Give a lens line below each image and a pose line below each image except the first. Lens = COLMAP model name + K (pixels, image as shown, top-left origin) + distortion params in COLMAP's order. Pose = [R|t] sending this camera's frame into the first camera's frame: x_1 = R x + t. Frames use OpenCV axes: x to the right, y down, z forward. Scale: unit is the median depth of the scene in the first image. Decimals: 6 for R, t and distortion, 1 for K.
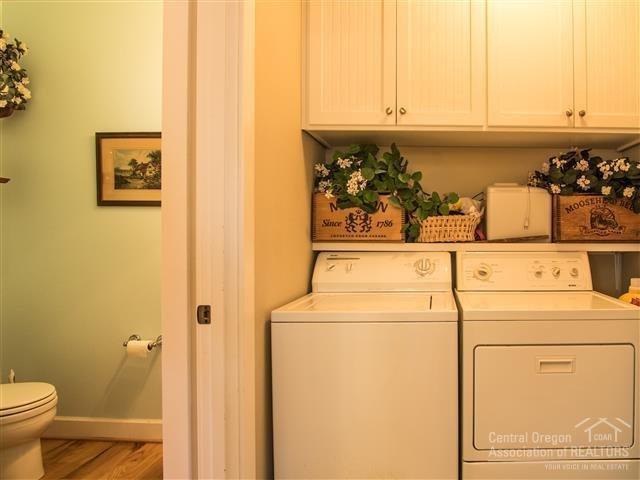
lens RADIAL K [[367.3, 0, 322.7], [0, 367.3, 242.9], [0, 0, 1]] dist [0.001767, -0.001259]
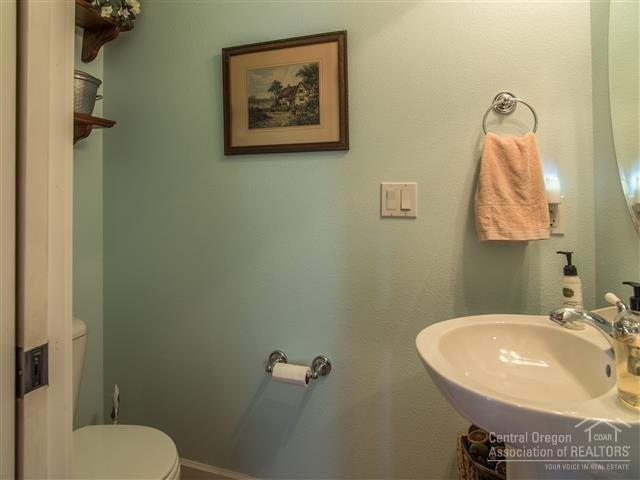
lens RADIAL K [[367.3, 0, 317.8], [0, 367.3, 238.5], [0, 0, 1]] dist [0.001767, -0.001259]
pose [[0.973874, 0.026859, -0.225495, -0.288859], [-0.019059, 0.999145, 0.036698, 0.025721], [0.226288, -0.031442, 0.973553, 0.373825]]
